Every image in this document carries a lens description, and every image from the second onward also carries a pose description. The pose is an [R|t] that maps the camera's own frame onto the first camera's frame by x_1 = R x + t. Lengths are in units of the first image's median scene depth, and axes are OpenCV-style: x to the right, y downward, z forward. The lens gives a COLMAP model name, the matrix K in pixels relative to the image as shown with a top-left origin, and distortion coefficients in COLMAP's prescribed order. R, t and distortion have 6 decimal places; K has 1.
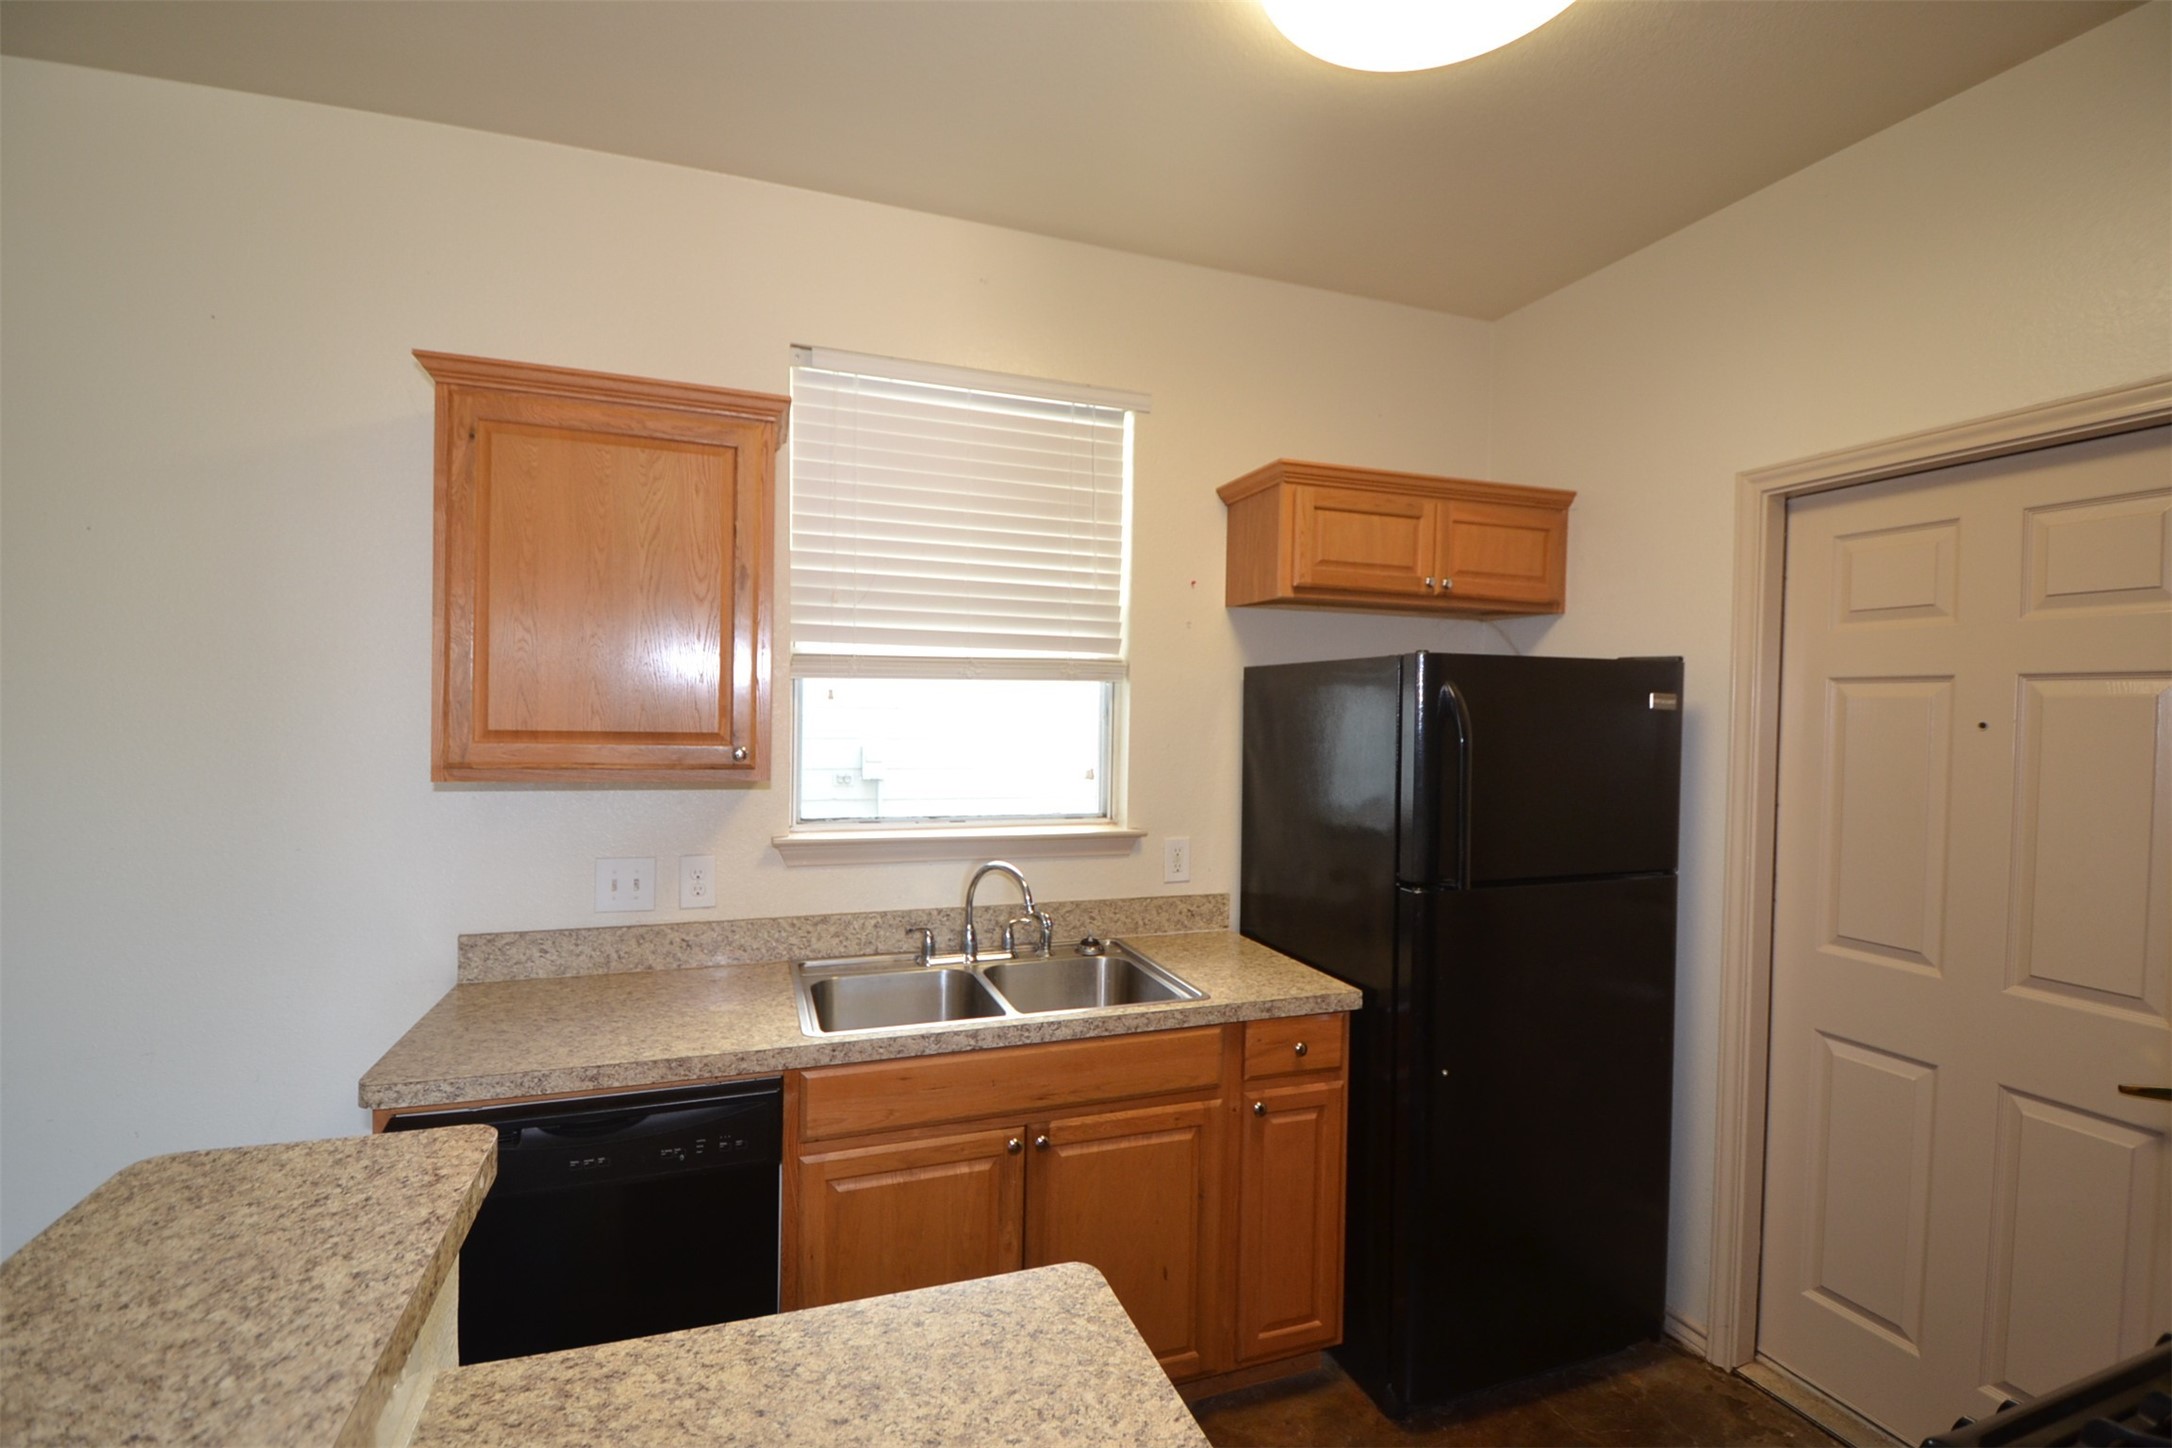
lens RADIAL K [[975.7, 0, 1099.2], [0, 975.7, 721.9], [0, 0, 1]] dist [0.003830, -0.013985]
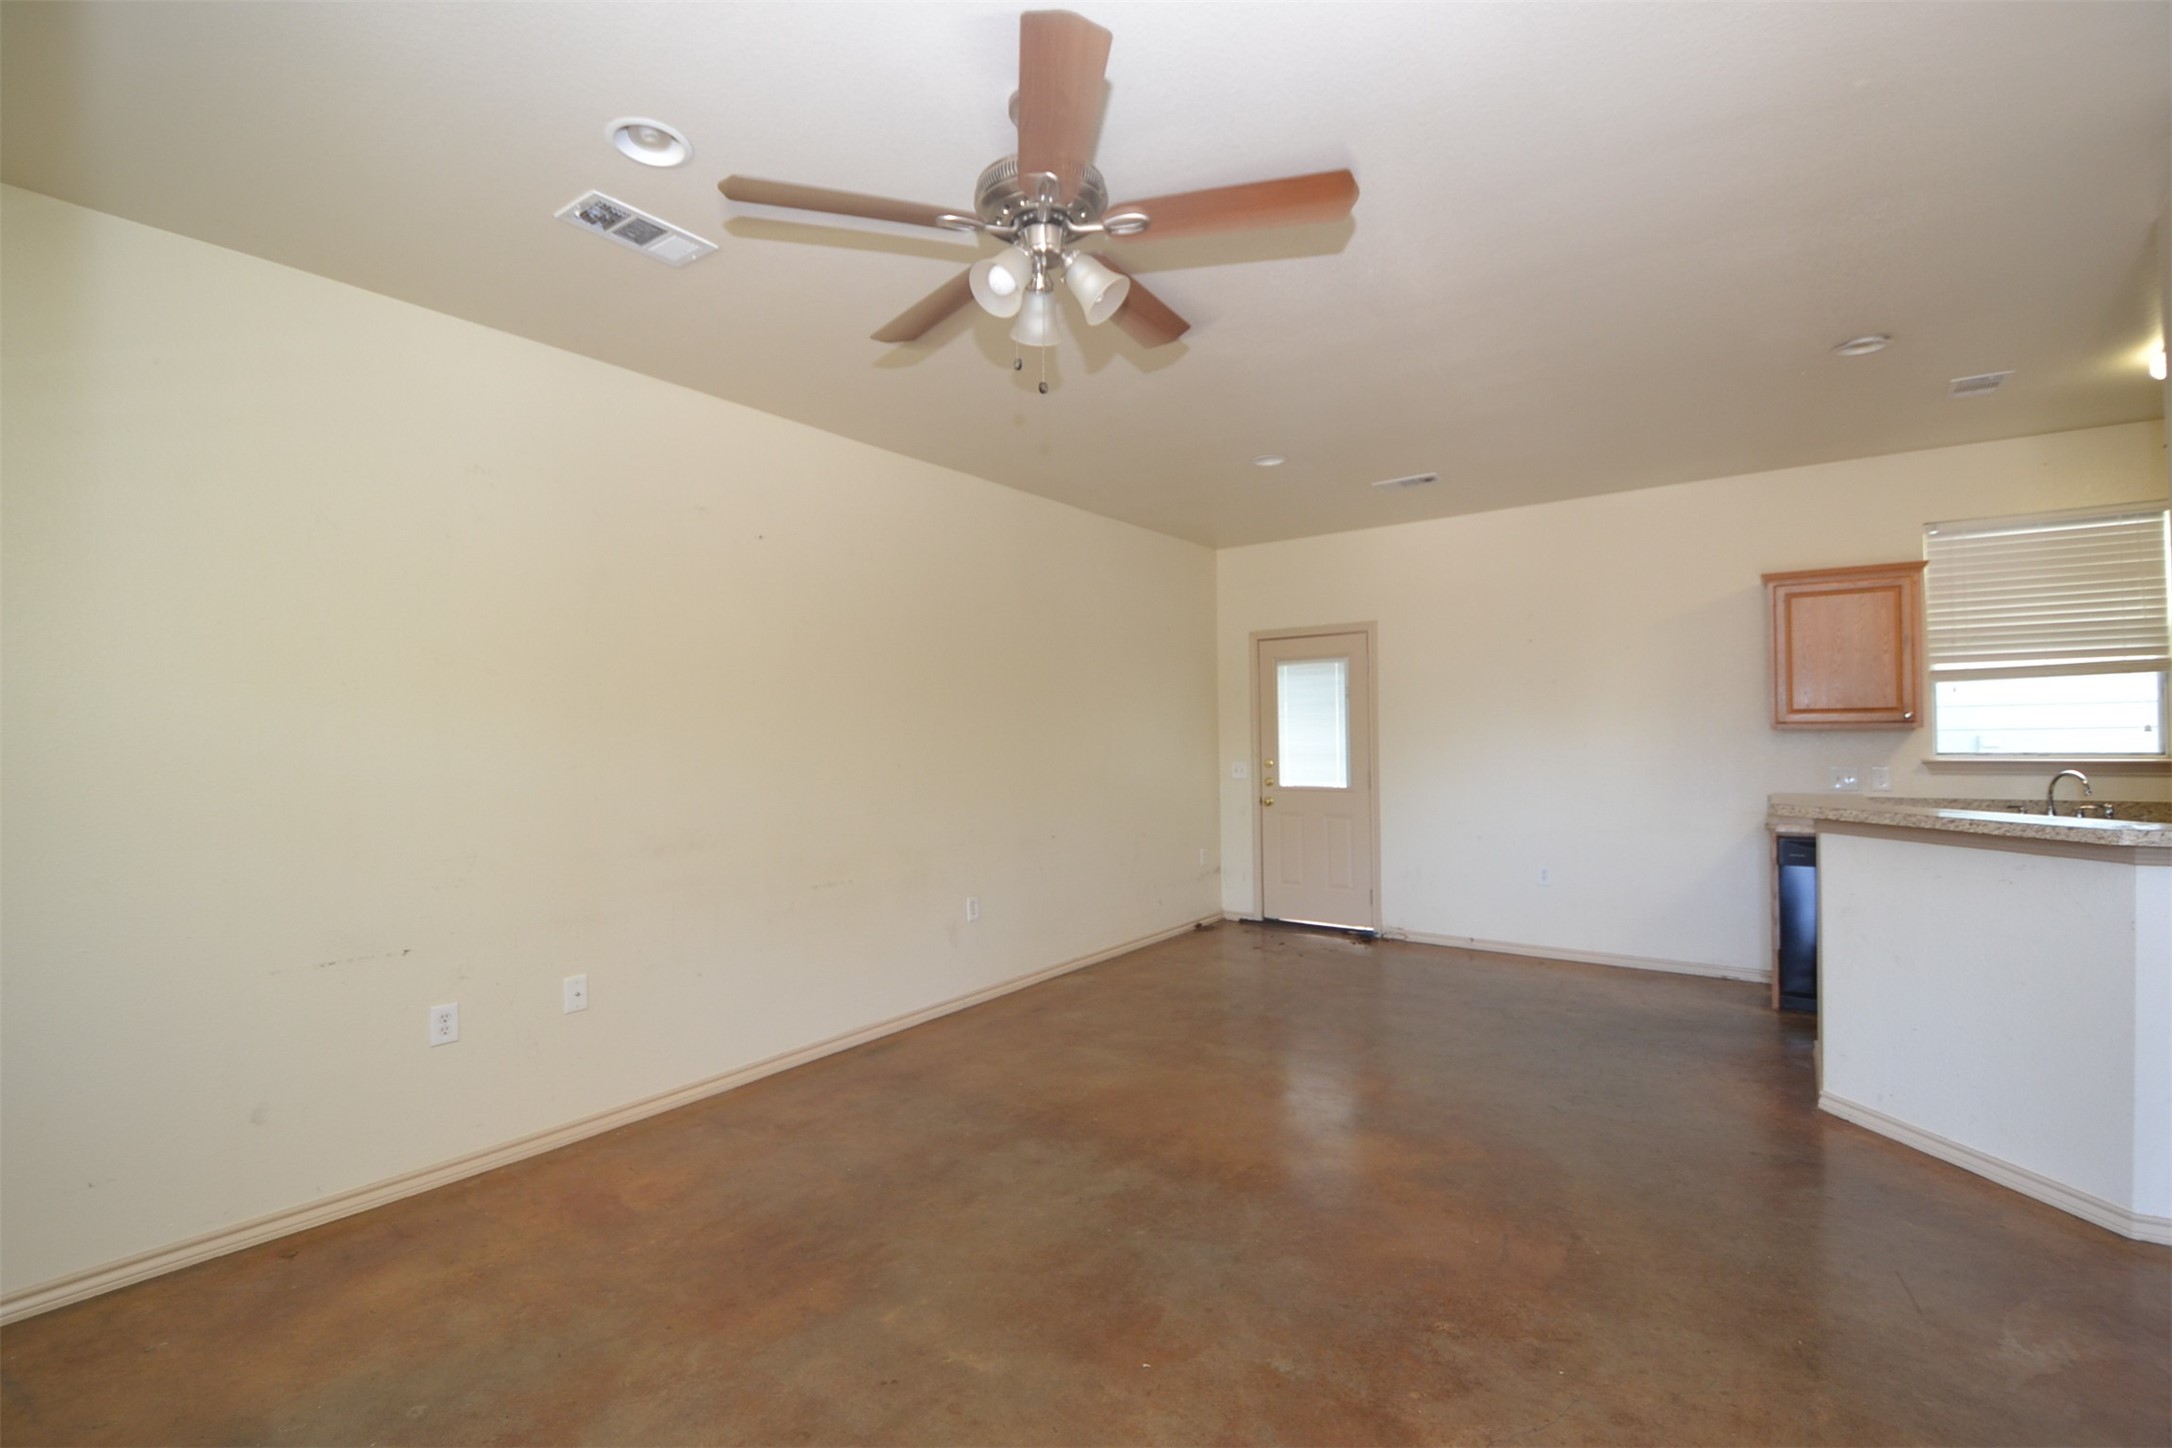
lens RADIAL K [[975.7, 0, 1089.5], [0, 975.7, 727.4], [0, 0, 1]] dist [0.003830, -0.013985]
pose [[0.537890, -0.032943, -0.842371, 0.441171], [0.011286, 0.999428, -0.031878, 0.092869], [0.842939, 0.007640, 0.537955, -1.555601]]
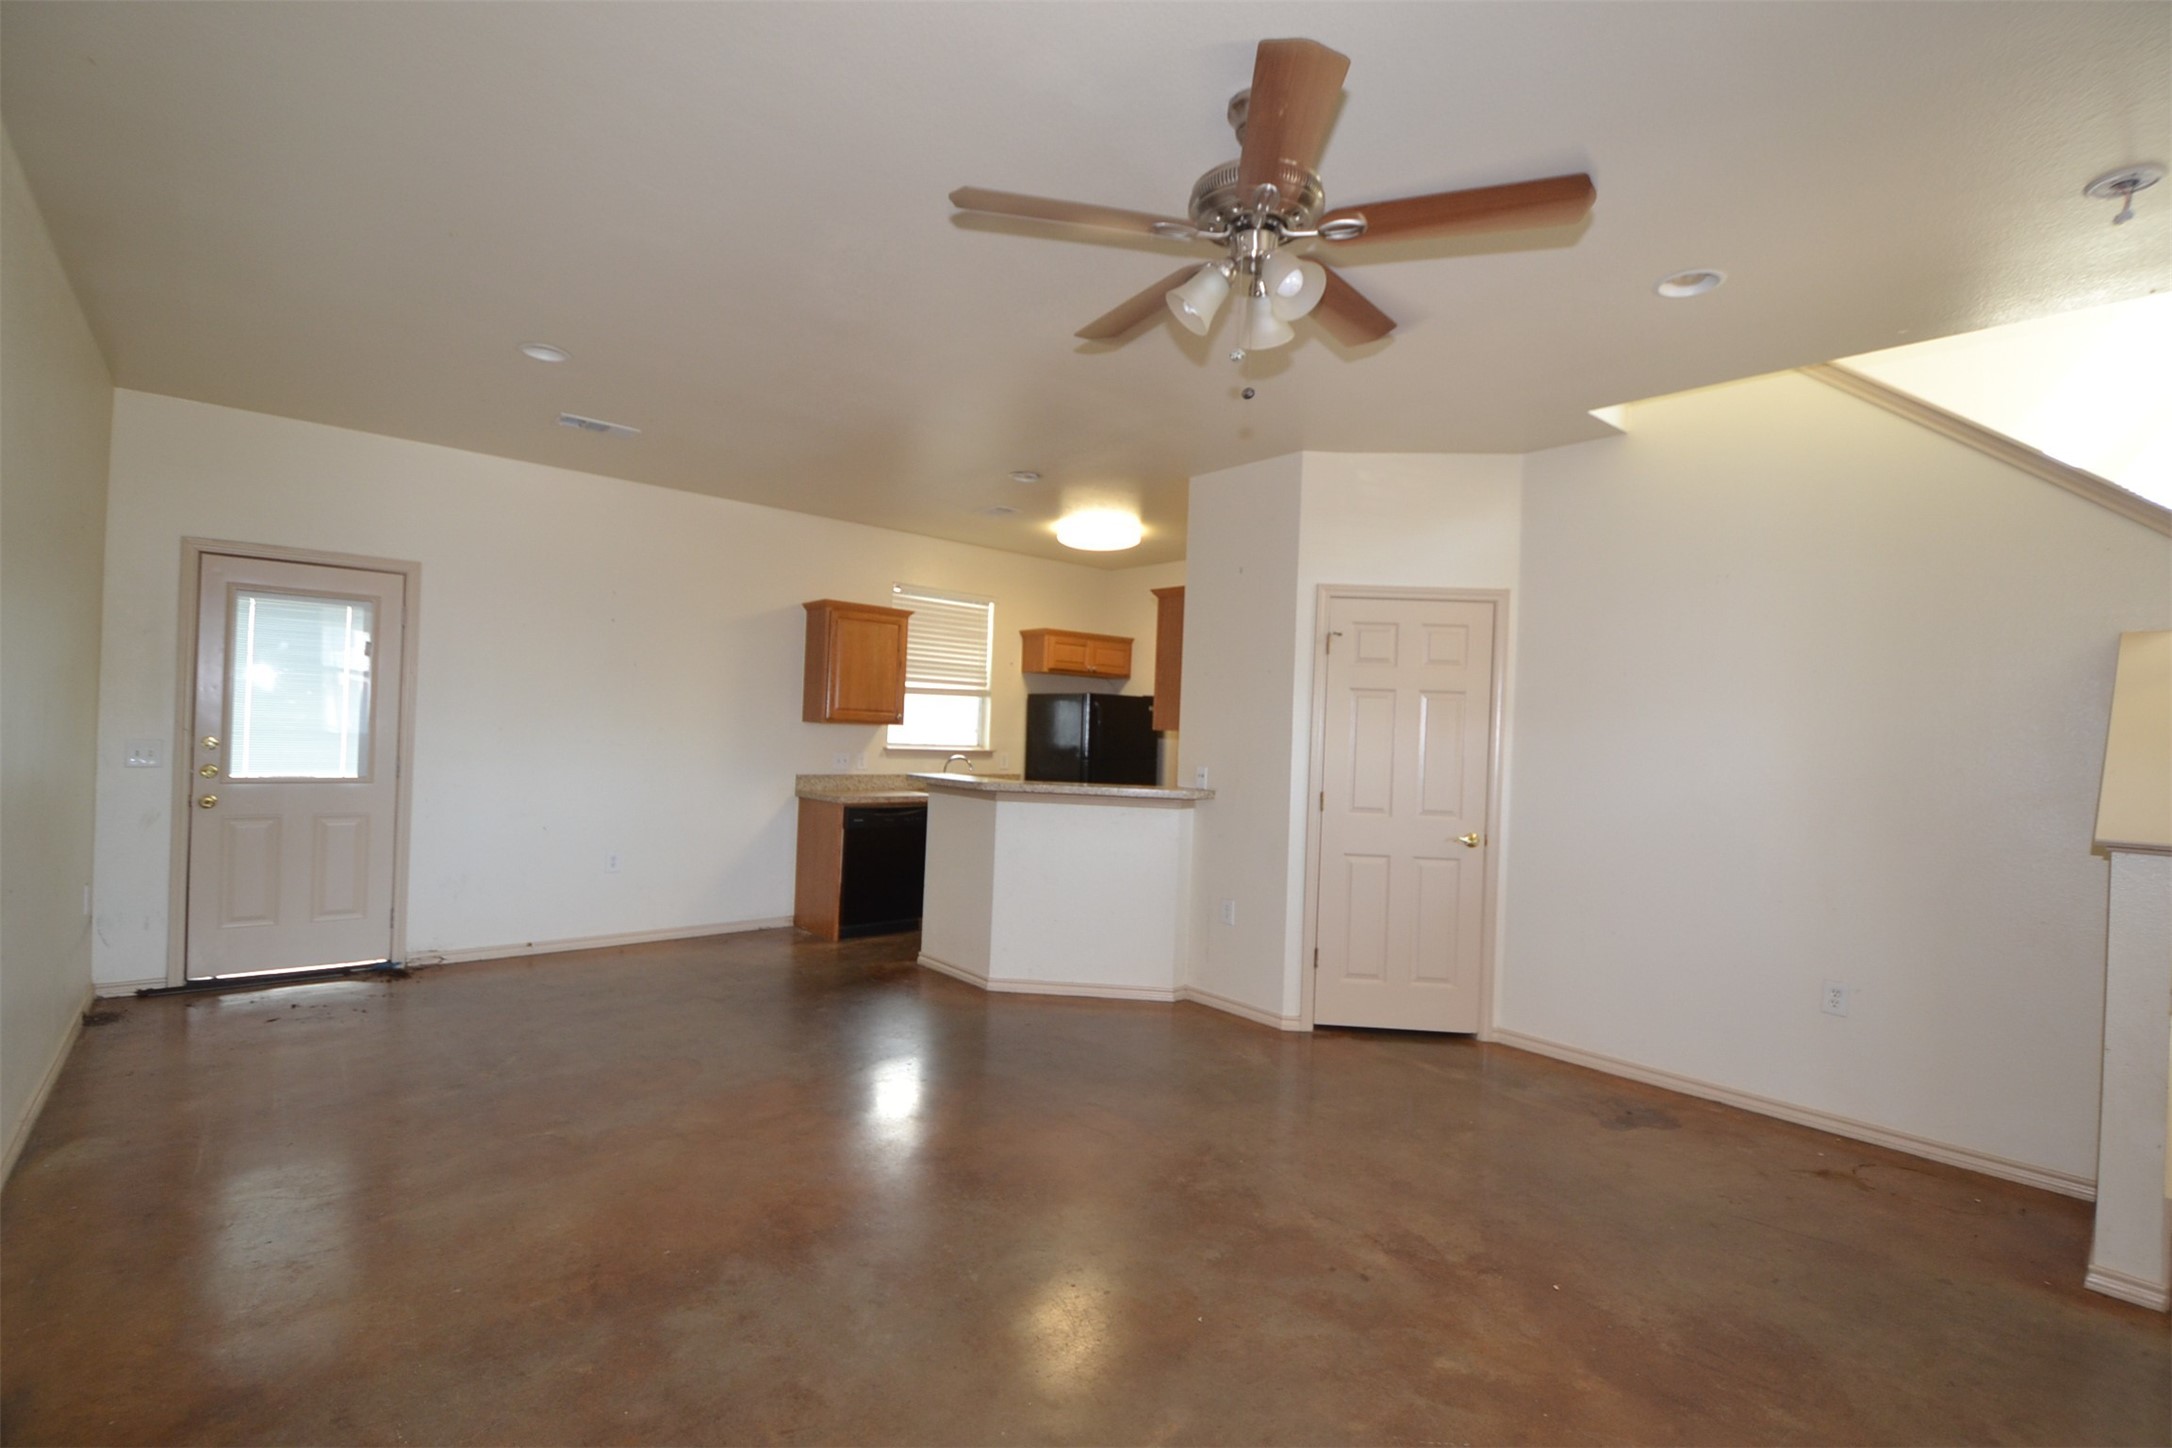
lens RADIAL K [[975.7, 0, 1071.4], [0, 975.7, 726.9], [0, 0, 1]] dist [0.003830, -0.013985]
pose [[0.936057, 0.018558, 0.351358, -0.809447], [-0.016165, 0.999822, -0.009743, 0.073490], [-0.351476, 0.003440, 0.936190, -1.898355]]
